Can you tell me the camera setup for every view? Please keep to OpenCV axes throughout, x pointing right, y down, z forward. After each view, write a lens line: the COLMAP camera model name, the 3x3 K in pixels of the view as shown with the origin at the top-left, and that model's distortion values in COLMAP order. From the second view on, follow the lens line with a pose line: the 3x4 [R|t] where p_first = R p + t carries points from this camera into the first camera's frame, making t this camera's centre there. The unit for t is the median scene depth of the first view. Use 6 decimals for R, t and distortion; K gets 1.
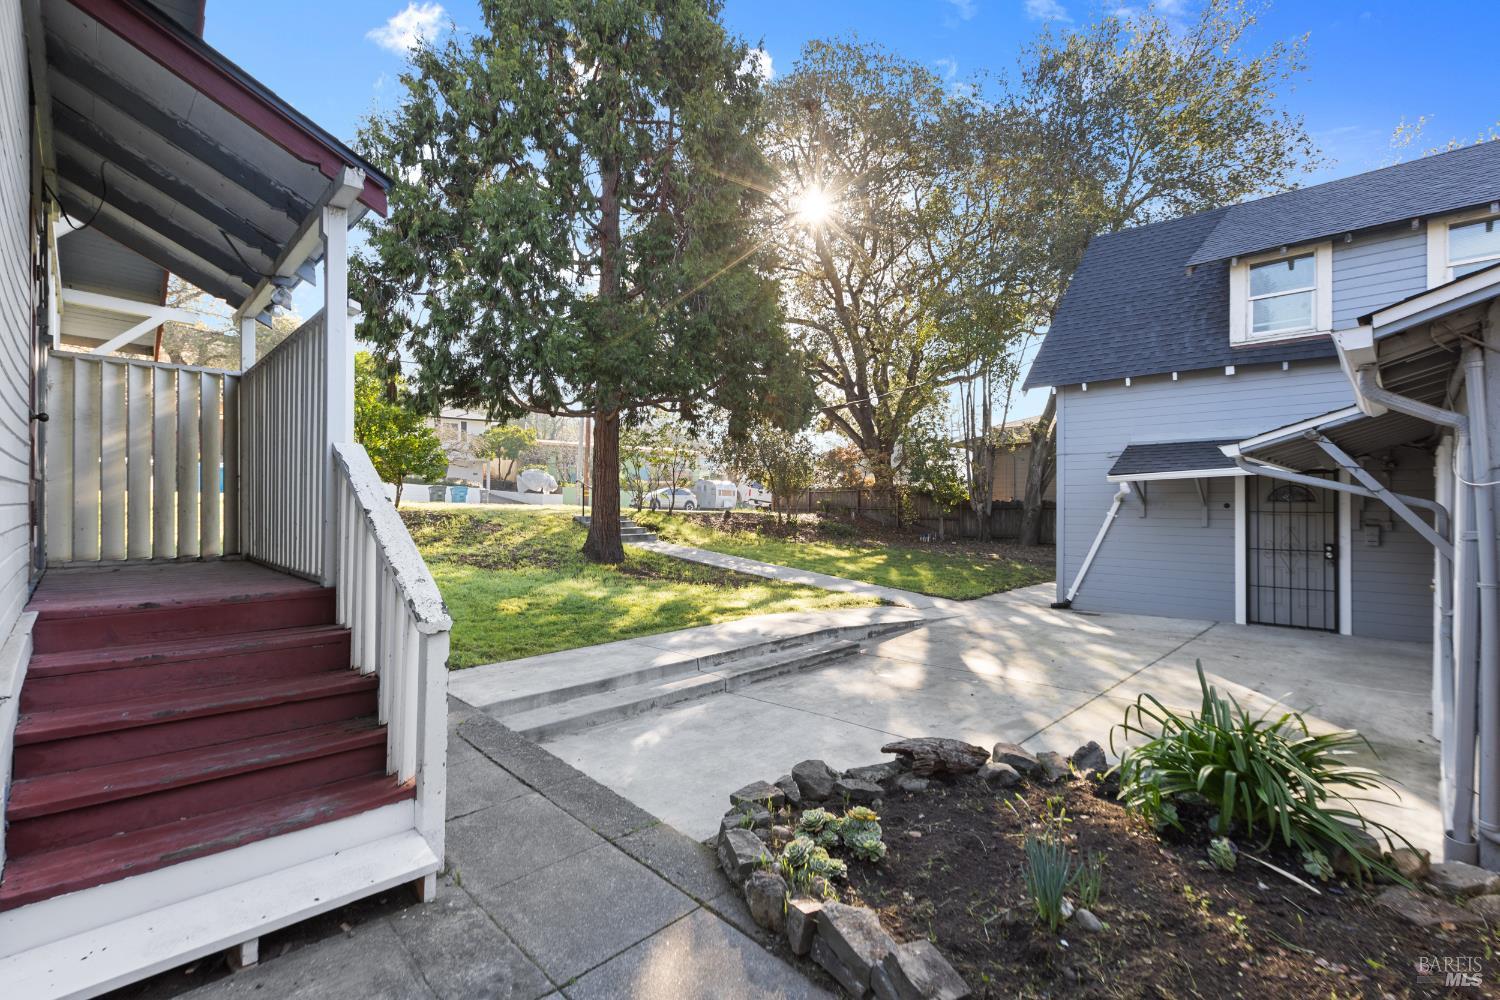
lens RADIAL K [[678.8, 0, 752.2], [0, 678.8, 496.2], [0, 0, 1]] dist [-0.002120, -0.000149]
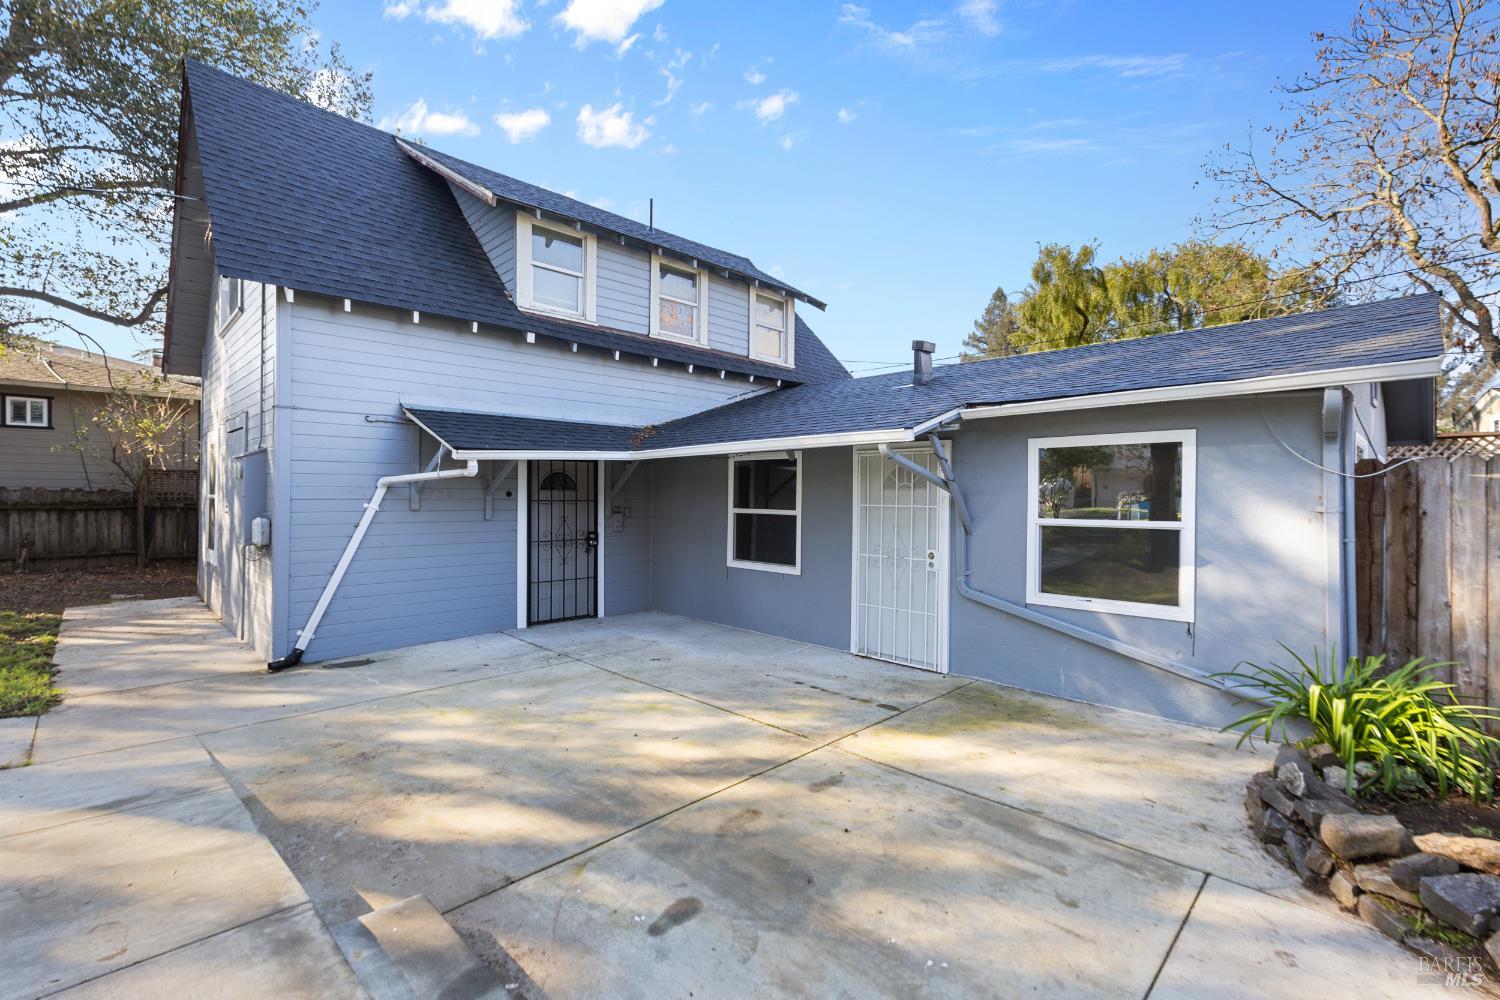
lens RADIAL K [[678.8, 0, 754.4], [0, 678.8, 497.1], [0, 0, 1]] dist [-0.002120, -0.000149]
pose [[-0.008712, -0.002140, 0.999960, -0.164123], [-0.014636, 0.999891, 0.002012, 0.011660], [-0.999855, -0.014618, -0.008742, 0.716129]]
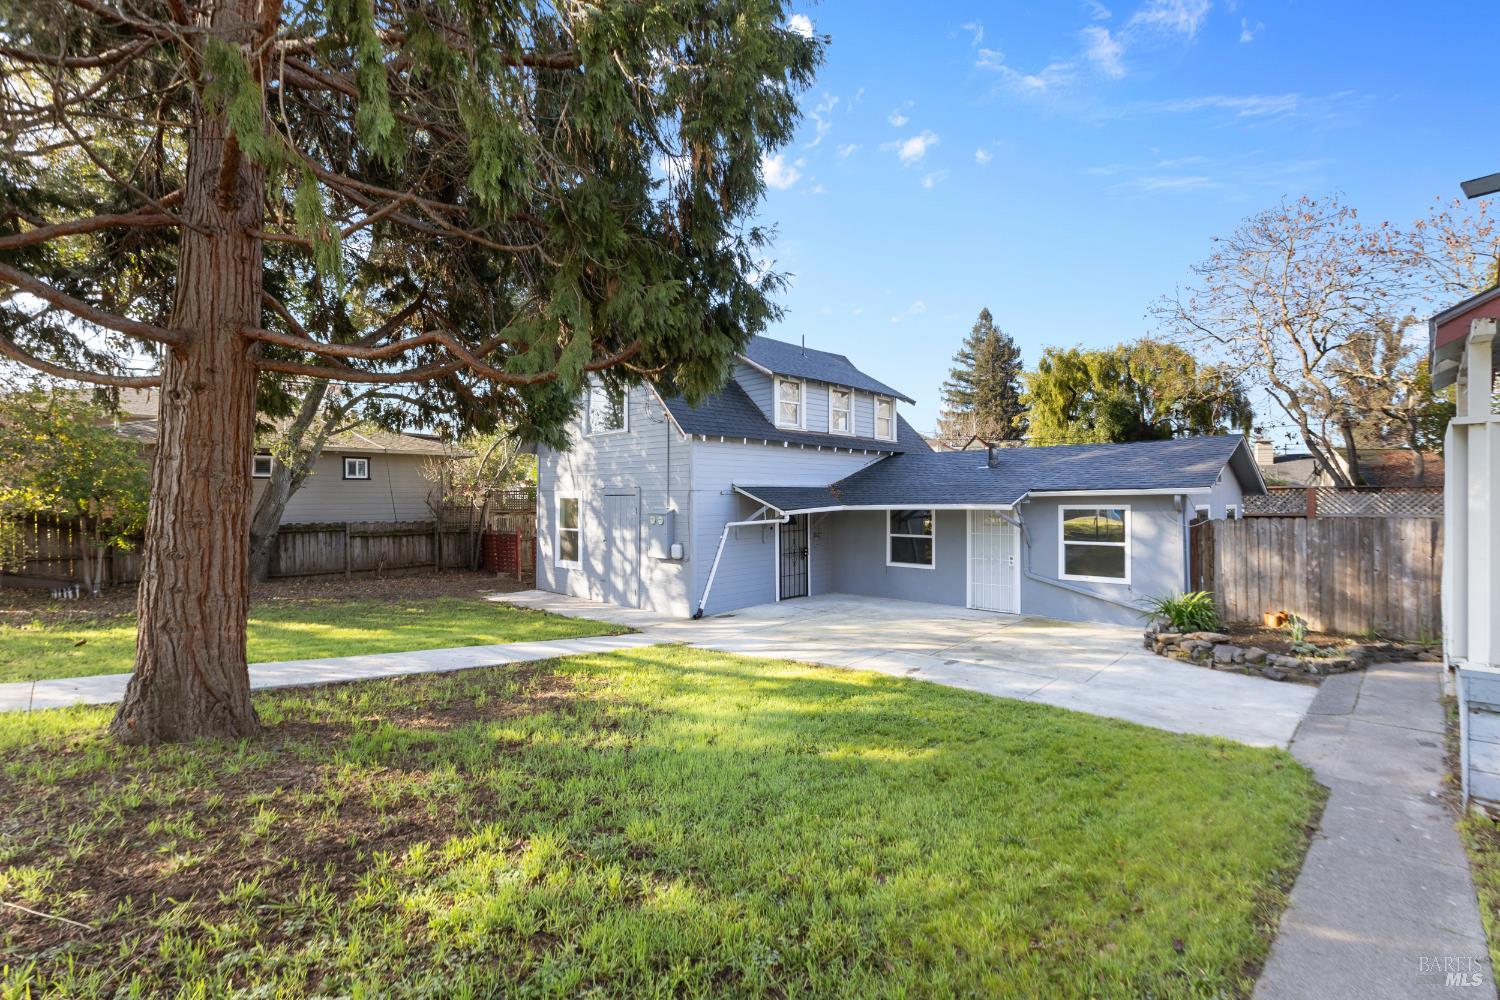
lens RADIAL K [[678.8, 0, 751.4], [0, 678.8, 500.6], [0, 0, 1]] dist [-0.002120, -0.000149]
pose [[-0.030075, -0.001581, 0.999546, -0.898284], [-0.001643, 0.999997, 0.001532, -0.053701], [-0.999546, -0.001596, -0.030078, 1.123502]]
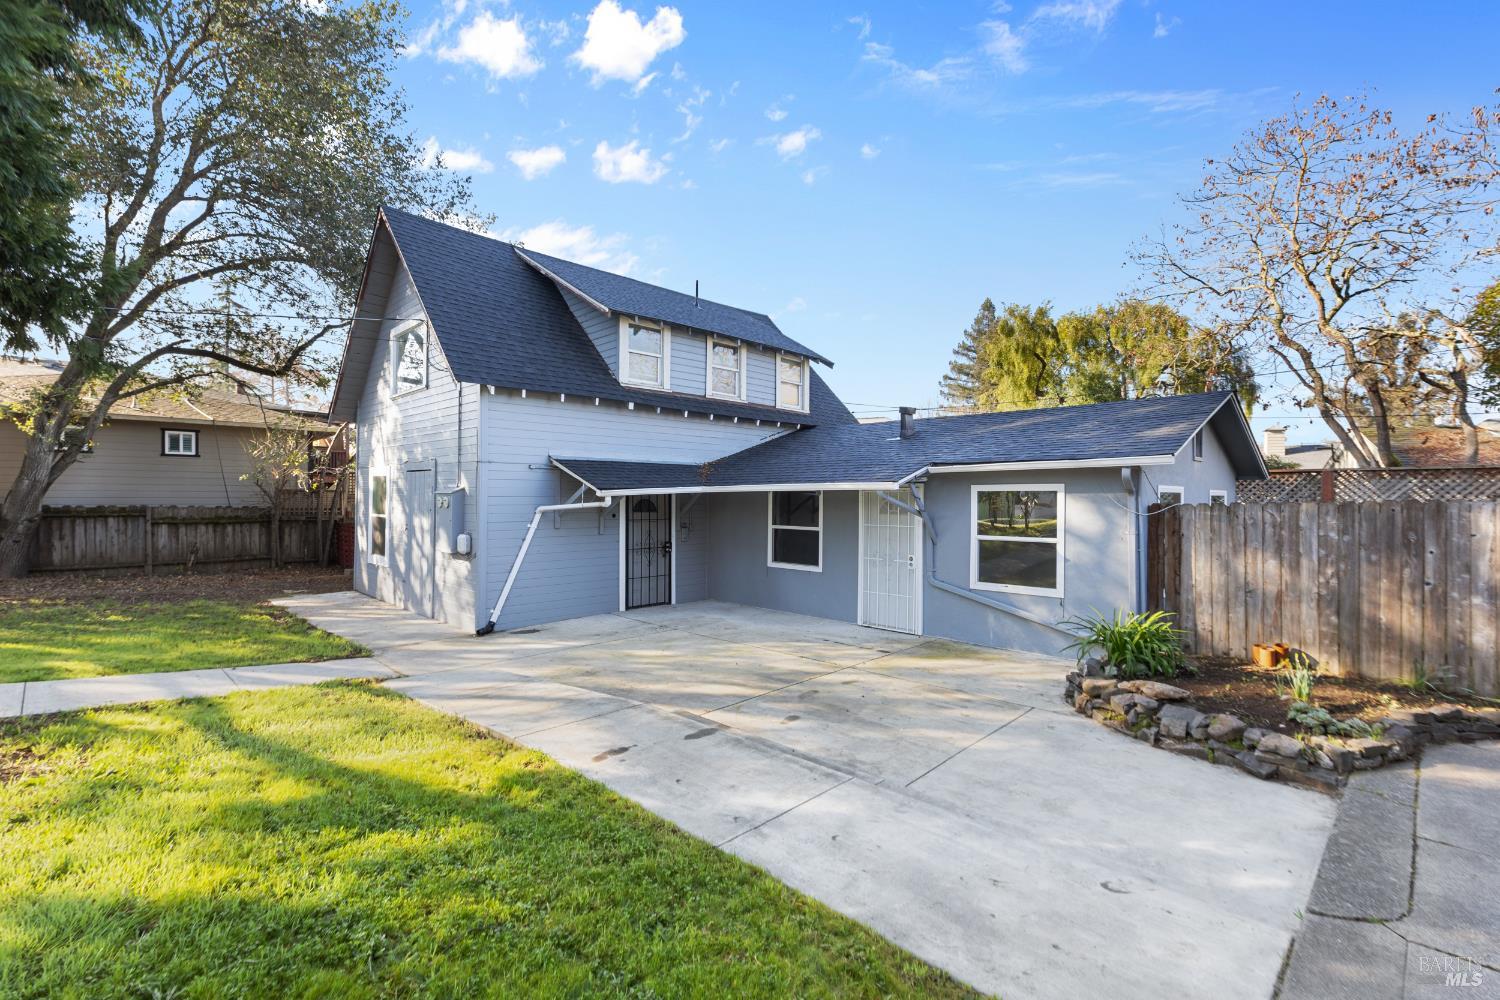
lens RADIAL K [[678.8, 0, 752.1], [0, 678.8, 500.1], [0, 0, 1]] dist [-0.002120, -0.000149]
pose [[-0.015505, -0.003788, 0.999873, -0.526424], [-0.012181, 0.999919, 0.003599, -0.021939], [-0.999806, -0.012123, -0.015550, 0.794013]]
